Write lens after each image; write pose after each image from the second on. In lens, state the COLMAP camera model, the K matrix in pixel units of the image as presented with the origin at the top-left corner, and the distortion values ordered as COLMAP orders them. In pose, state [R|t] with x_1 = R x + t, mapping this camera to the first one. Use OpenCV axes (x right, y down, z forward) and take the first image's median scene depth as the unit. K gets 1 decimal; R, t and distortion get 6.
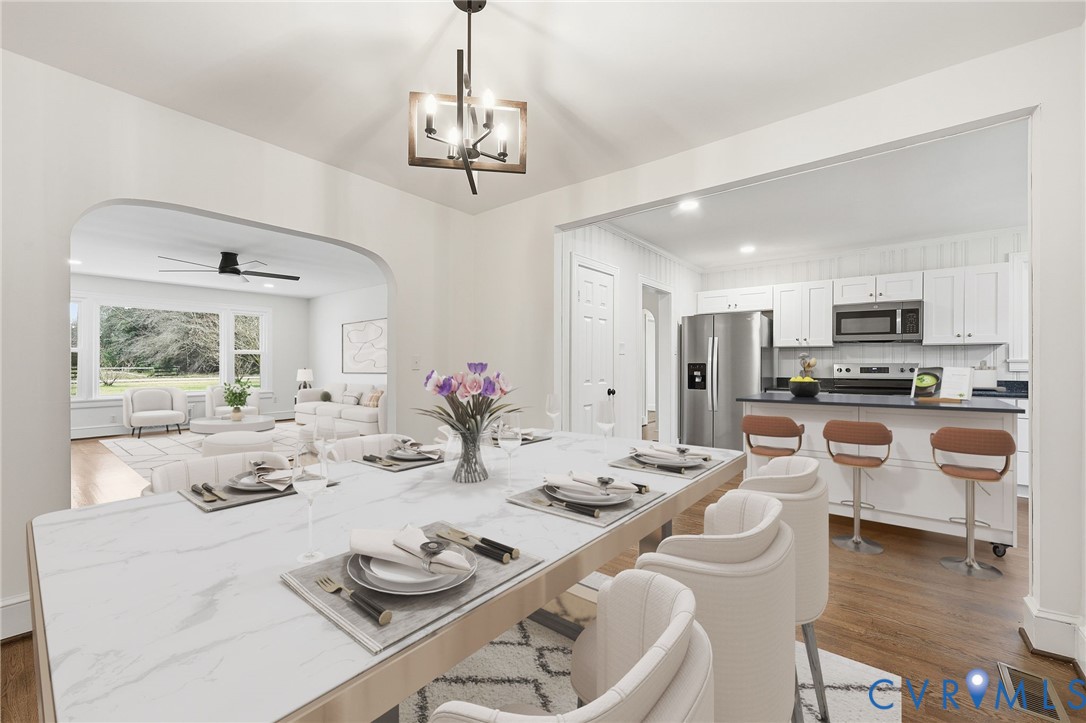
lens RADIAL K [[441.8, 0, 539.4], [0, 441.8, 363.1], [0, 0, 1]] dist [-0.002171, -0.000245]
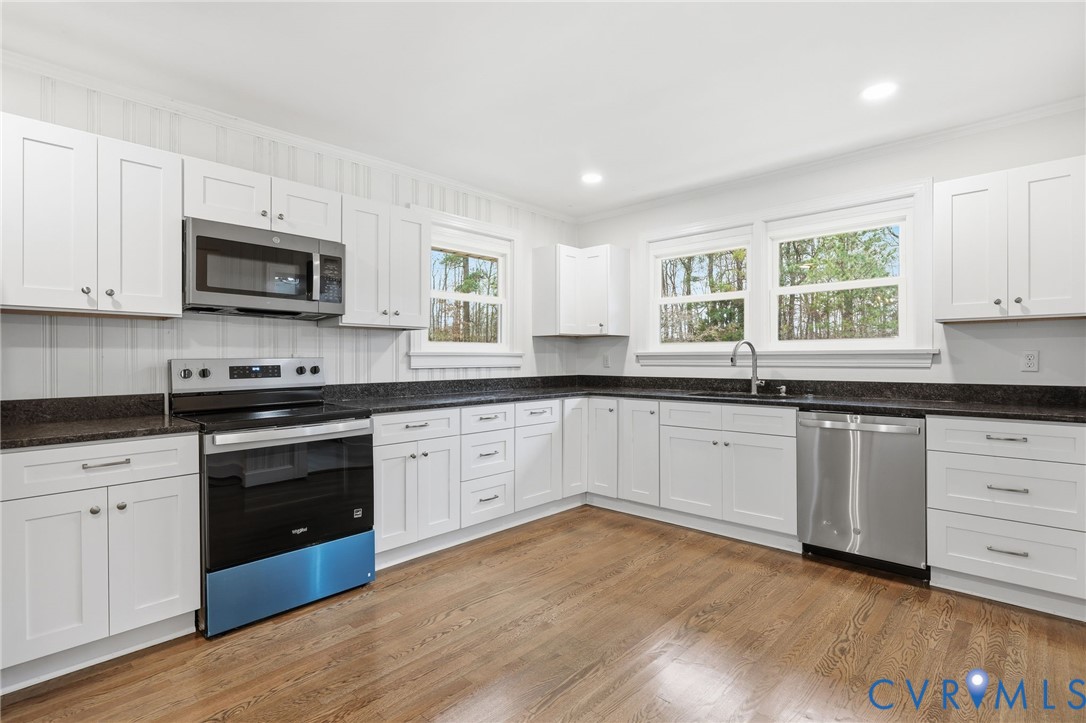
lens RADIAL K [[528.1, 0, 543.0], [0, 528.1, 361.5], [0, 0, 1]] dist [-0.000105, -0.000032]
pose [[0.077738, -0.008772, 0.996935, 0.202256], [0.001436, 0.999961, 0.008686, 0.000065], [-0.996973, 0.000757, 0.077748, 0.639642]]
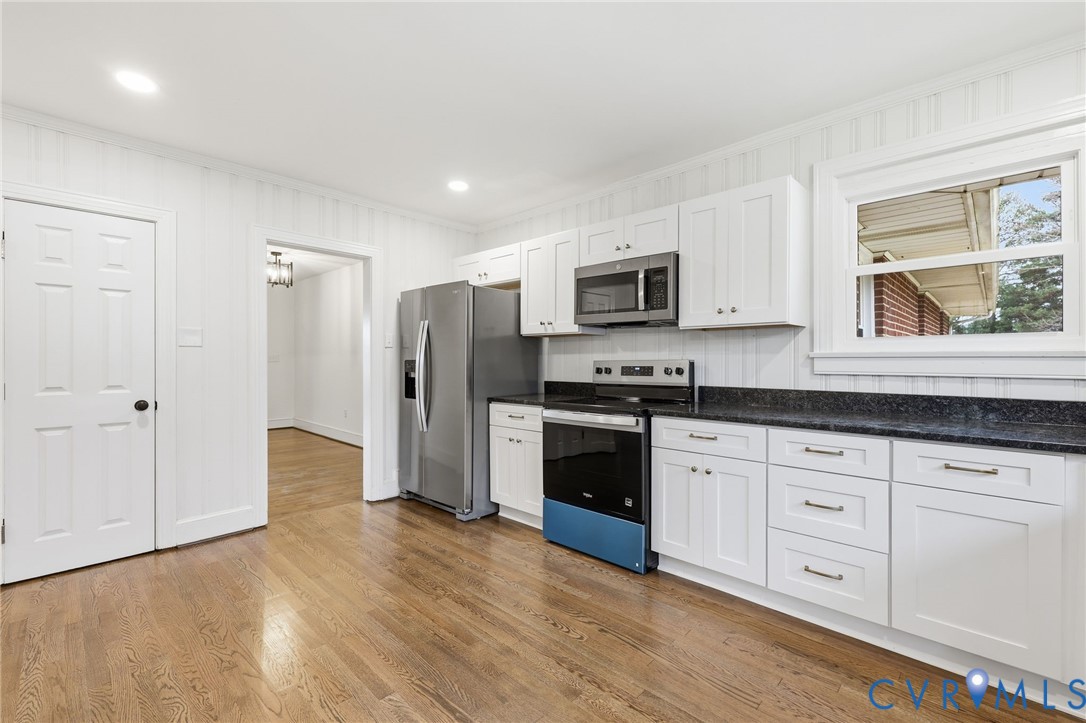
lens RADIAL K [[469.4, 0, 543.0], [0, 469.4, 361.5], [0, 0, 1]] dist [-0.002646, -0.000163]
pose [[0.995544, -0.000610, -0.094300, 0.692208], [0.000952, 0.999993, 0.003582, 0.000321], [0.094297, -0.003656, 0.995537, 0.330884]]
